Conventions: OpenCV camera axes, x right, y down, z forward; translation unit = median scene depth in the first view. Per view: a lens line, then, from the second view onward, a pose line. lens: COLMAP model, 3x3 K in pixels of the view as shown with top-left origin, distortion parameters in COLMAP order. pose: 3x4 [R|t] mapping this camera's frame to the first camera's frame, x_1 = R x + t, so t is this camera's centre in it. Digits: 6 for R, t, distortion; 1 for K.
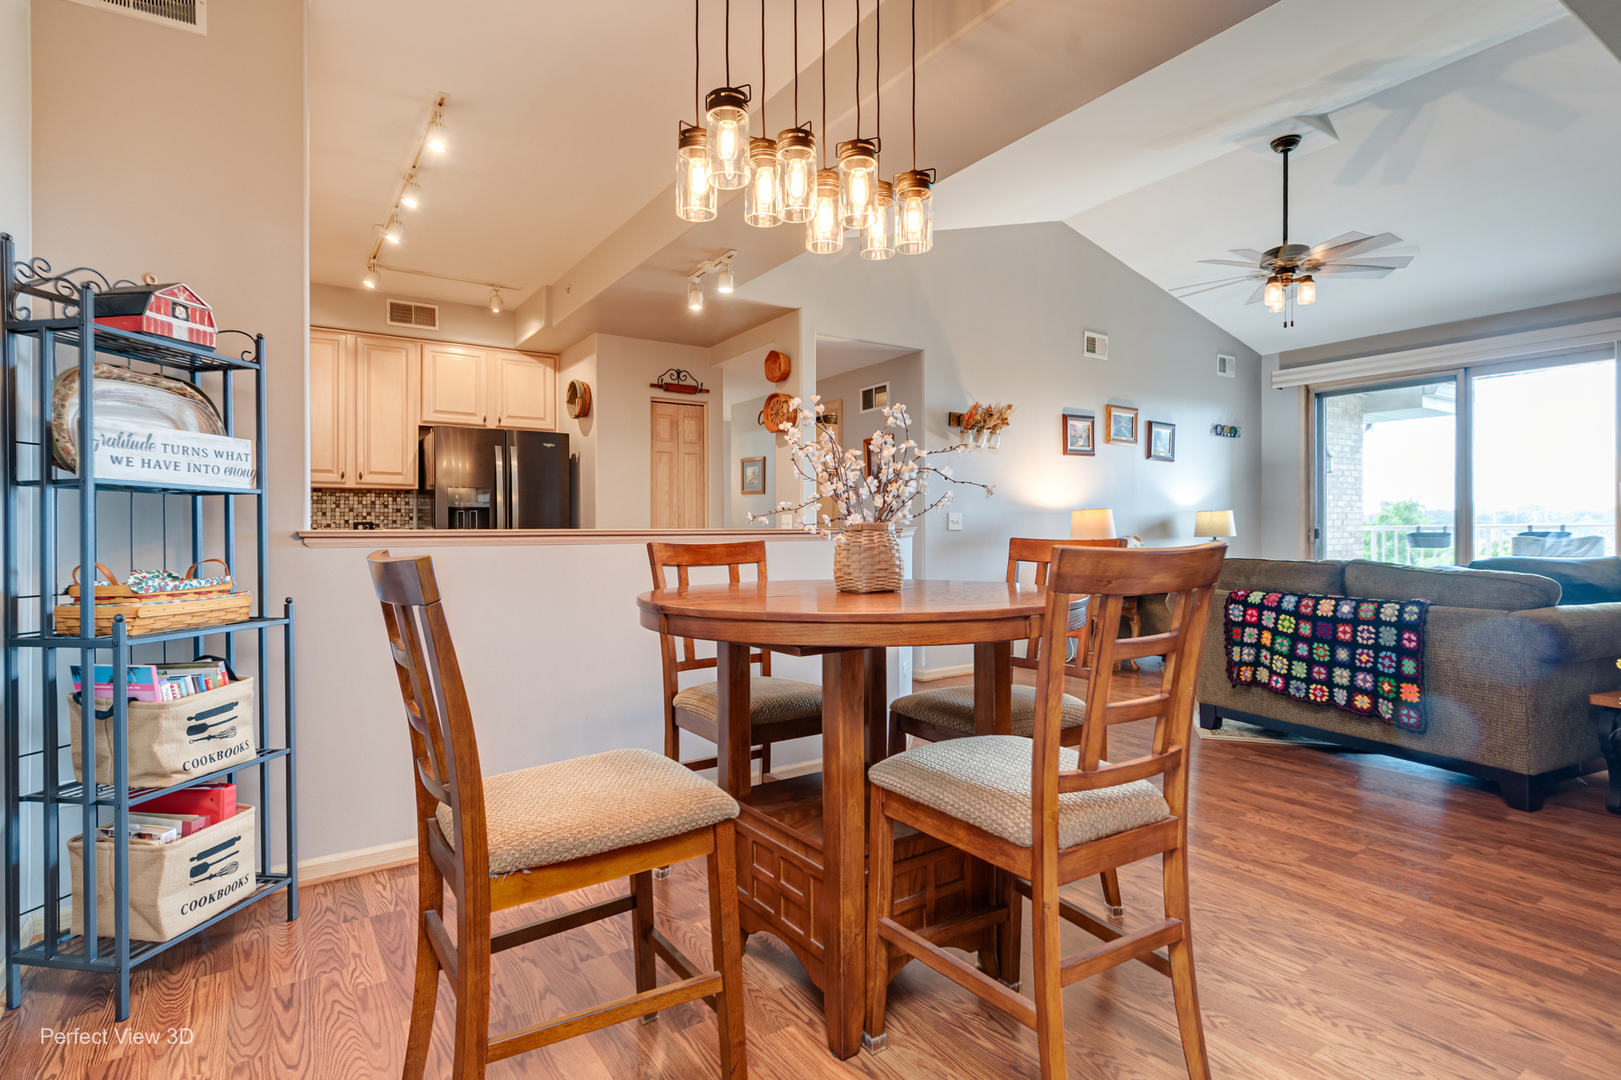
lens RADIAL K [[794.0, 0, 802.3], [0, 794.0, 527.9], [0, 0, 1]] dist [0.007984, 0.002033]
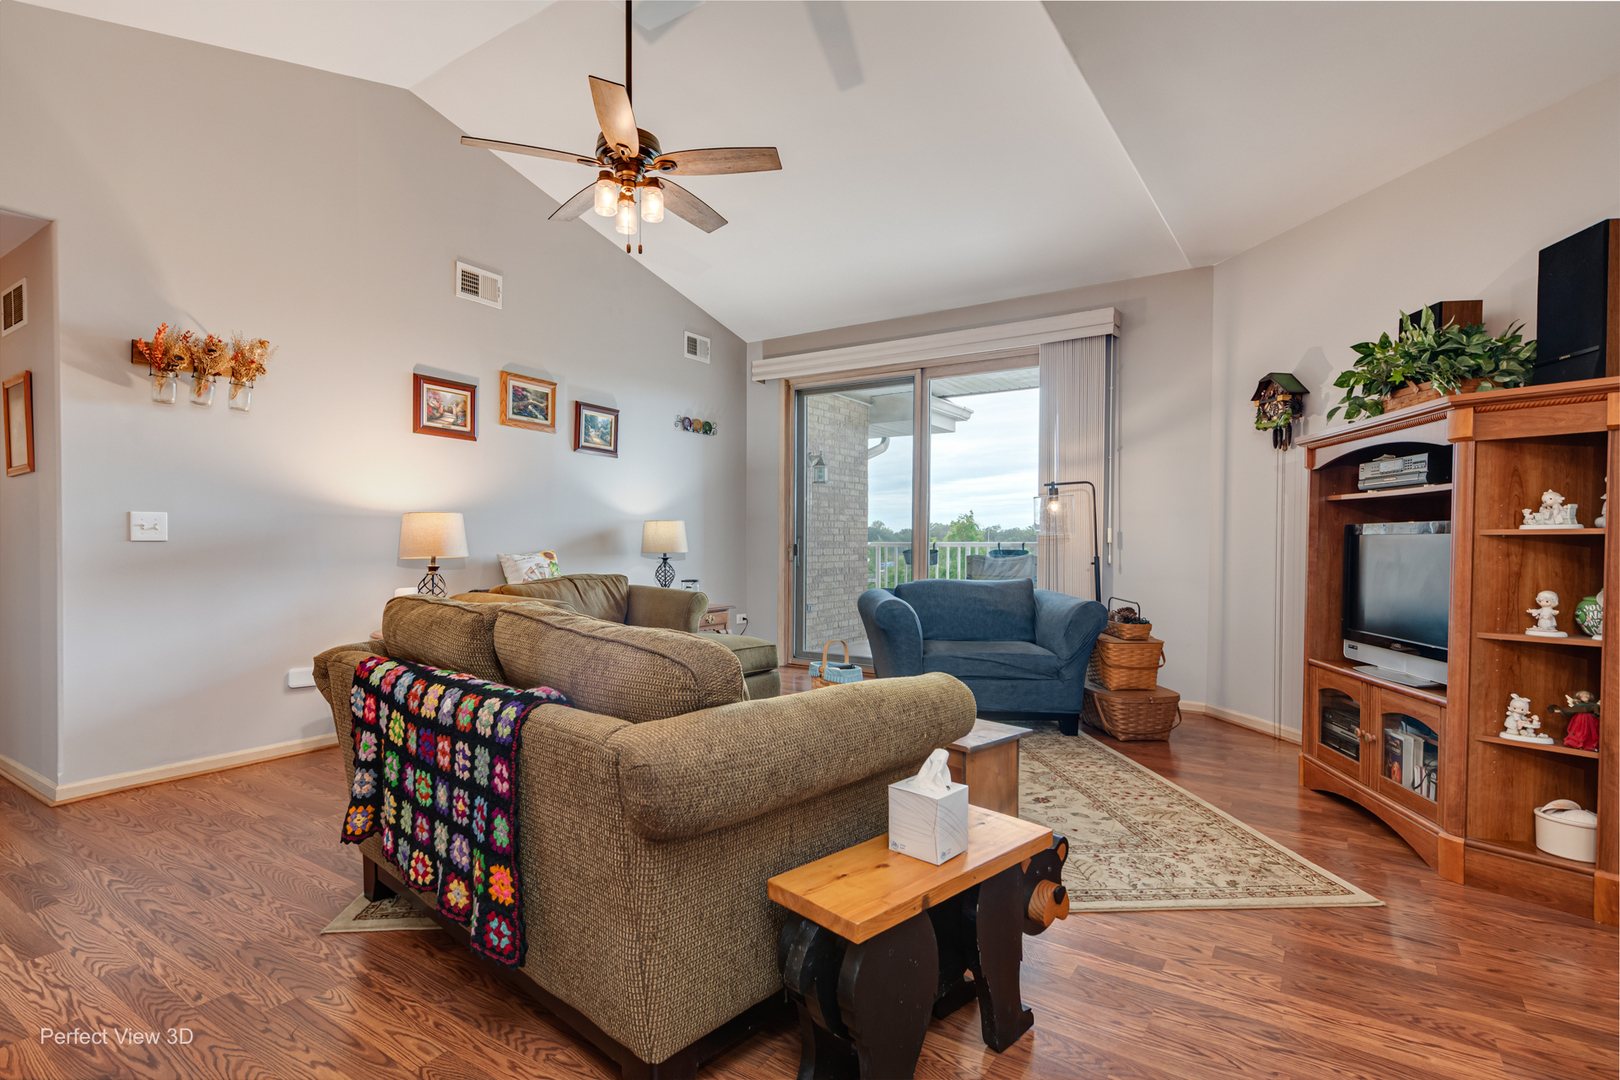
lens RADIAL K [[793.5, 0, 799.1], [0, 793.5, 550.0], [0, 0, 1]] dist [0.007984, 0.002033]
pose [[0.916166, 0.005695, 0.400758, 0.351197], [-0.010570, 0.999895, 0.009955, -0.002303], [-0.400659, -0.013357, 0.916130, 0.232368]]
